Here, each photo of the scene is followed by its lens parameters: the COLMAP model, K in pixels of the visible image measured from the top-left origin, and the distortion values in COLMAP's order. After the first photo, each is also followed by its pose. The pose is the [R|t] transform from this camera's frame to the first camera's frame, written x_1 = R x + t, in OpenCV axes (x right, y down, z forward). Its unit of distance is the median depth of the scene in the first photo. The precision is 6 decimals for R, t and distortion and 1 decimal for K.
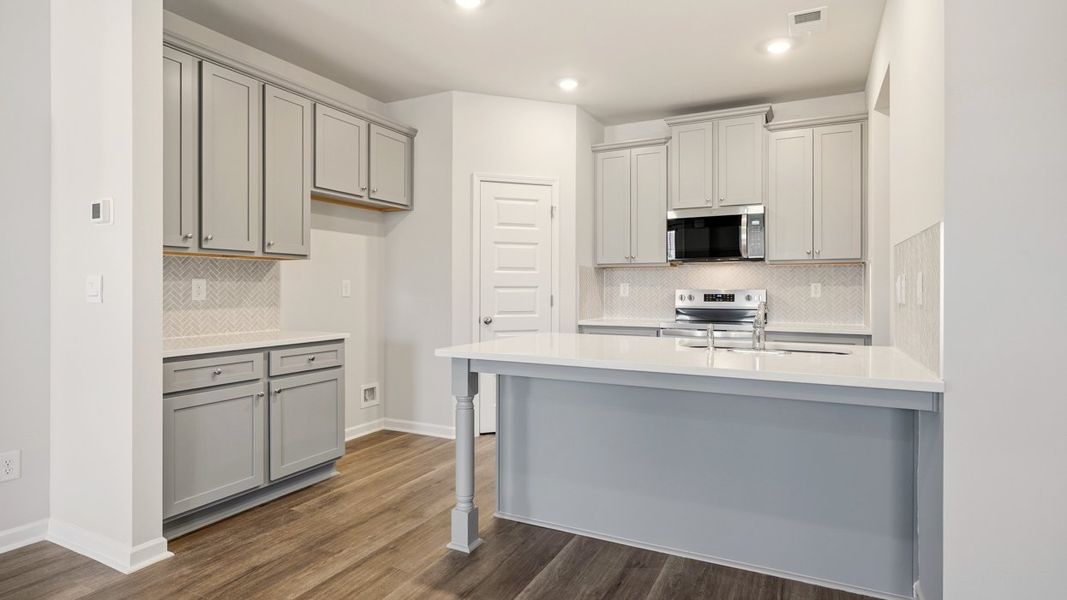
lens RADIAL K [[552.0, 0, 542.0], [0, 552.0, 290.7], [0, 0, 1]] dist [-0.000805, -0.002862]
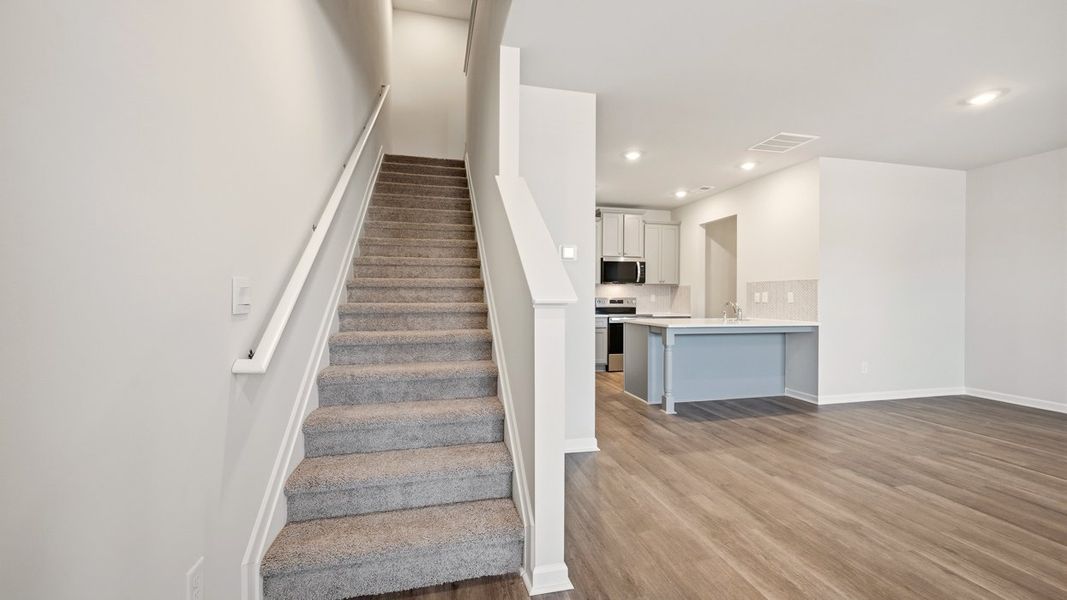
lens RADIAL K [[422.7, 0, 535.7], [0, 422.7, 298.9], [0, 0, 1]] dist [-0.000424, 0.000134]
pose [[0.765397, -0.001130, 0.643557, -1.152029], [-0.000097, 0.999998, 0.001872, -0.000273], [-0.643558, -0.001495, 0.765396, 0.027874]]
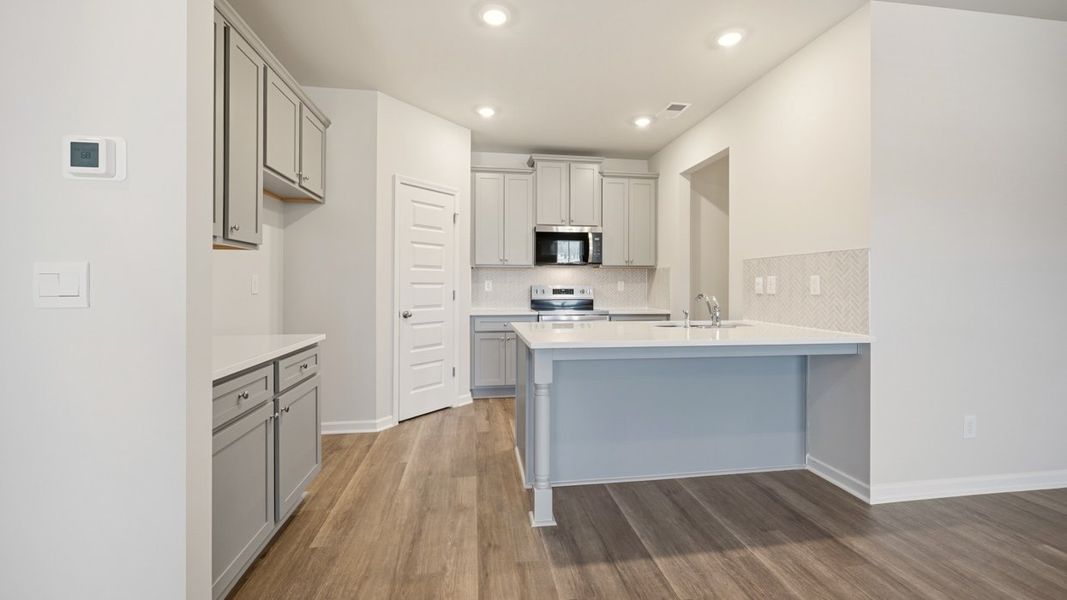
lens RADIAL K [[422.7, 0, 537.6], [0, 422.7, 286.3], [0, 0, 1]] dist [-0.000424, 0.000134]
pose [[0.820128, -0.000957, 0.572180, -0.438091], [0.000829, 1.000000, 0.000484, -0.000982], [-0.572180, 0.000077, 0.820128, 0.224179]]
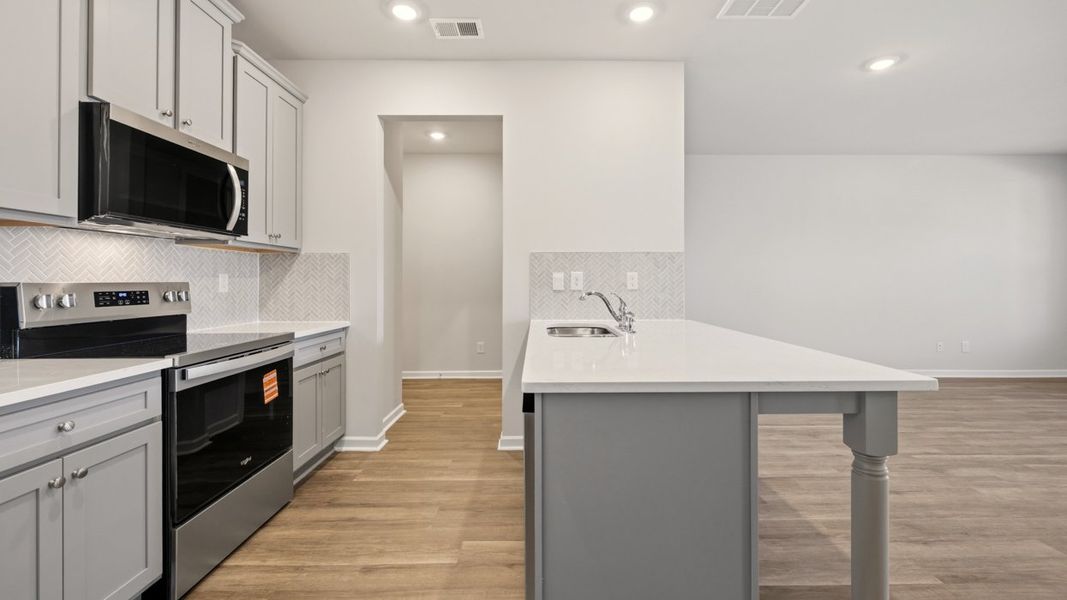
lens RADIAL K [[422.7, 0, 537.0], [0, 422.7, 288.6], [0, 0, 1]] dist [-0.000424, 0.000134]
pose [[-0.444783, -0.013954, 0.895530, -0.274624], [0.003985, 0.999838, 0.017558, -0.002252], [-0.895630, 0.011378, -0.444655, 1.081201]]
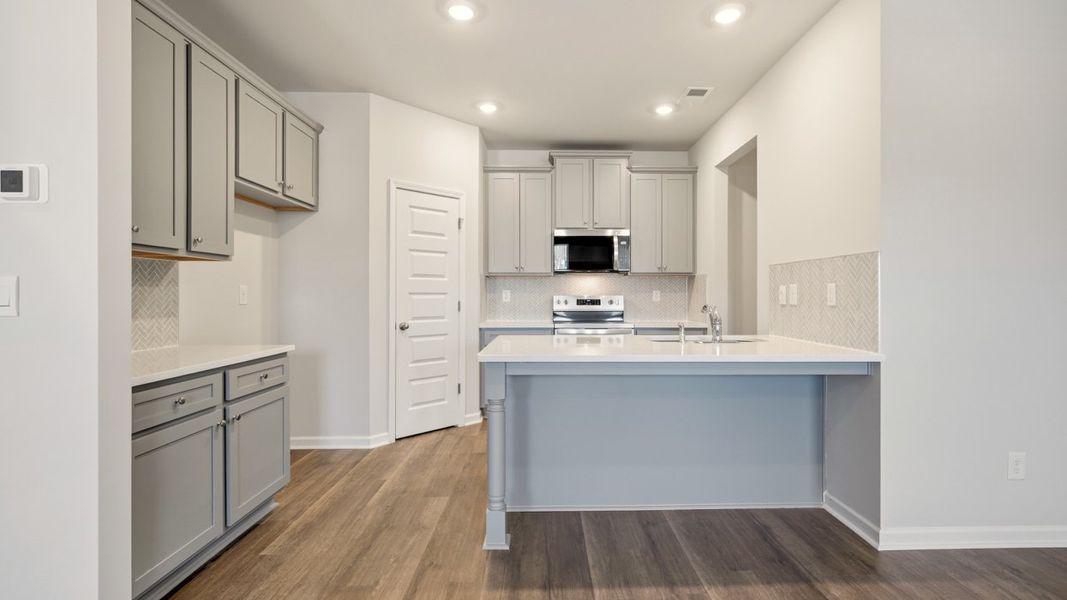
lens RADIAL K [[483.3, 0, 555.9], [0, 483.3, 296.9], [0, 0, 1]] dist [0.002142, -0.000464]
pose [[0.884061, -0.003021, 0.467361, -0.324650], [0.002706, 0.999995, 0.001345, -0.000807], [-0.467363, 0.000076, 0.884066, 0.104044]]
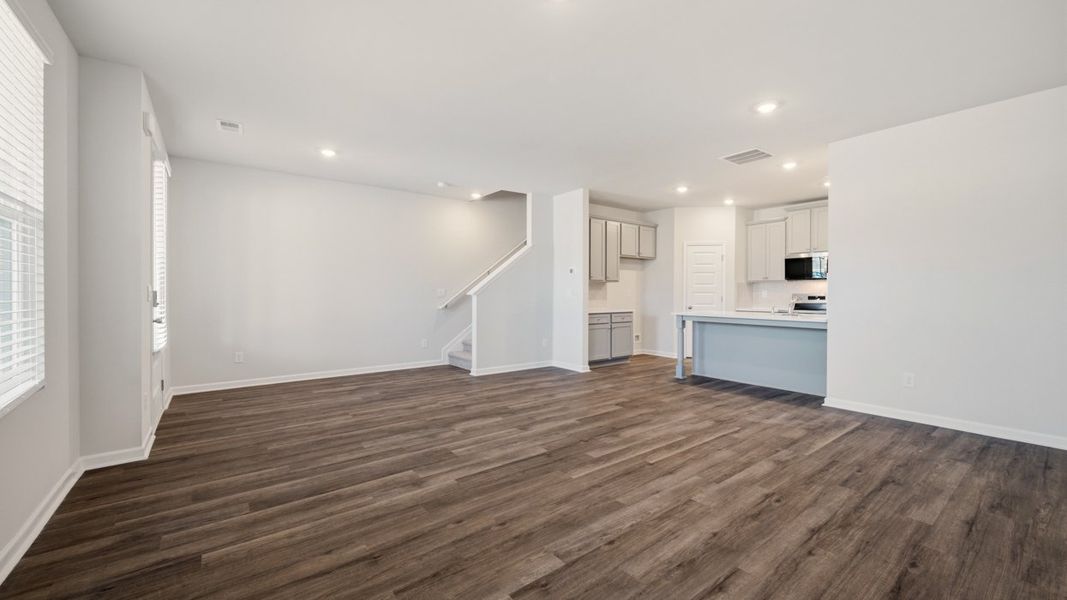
lens RADIAL K [[422.7, 0, 534.6], [0, 422.7, 295.9], [0, 0, 1]] dist [-0.000424, 0.000134]
pose [[0.896389, 0.003423, -0.443255, 0.118527], [-0.002382, 0.999993, 0.002906, 0.004741], [0.443262, -0.001550, 0.896391, -1.009472]]
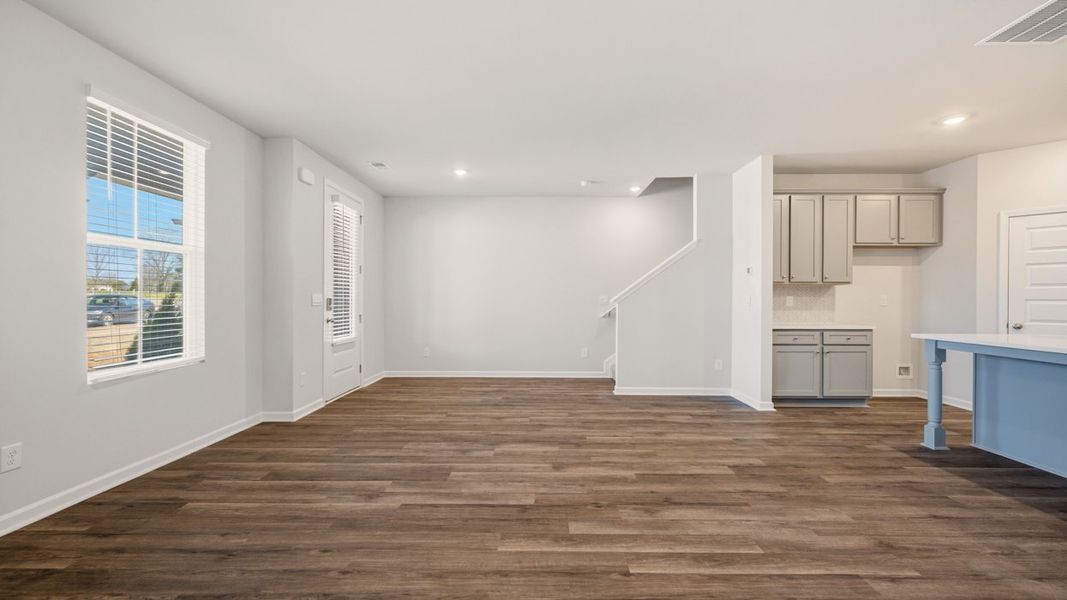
lens RADIAL K [[422.7, 0, 531.9], [0, 422.7, 300.3], [0, 0, 1]] dist [-0.000424, 0.000134]
pose [[0.428406, 0.002535, -0.903583, 0.366933], [-0.005660, 0.999984, 0.000122, 0.000530], [0.903568, 0.005062, 0.428414, -0.513577]]
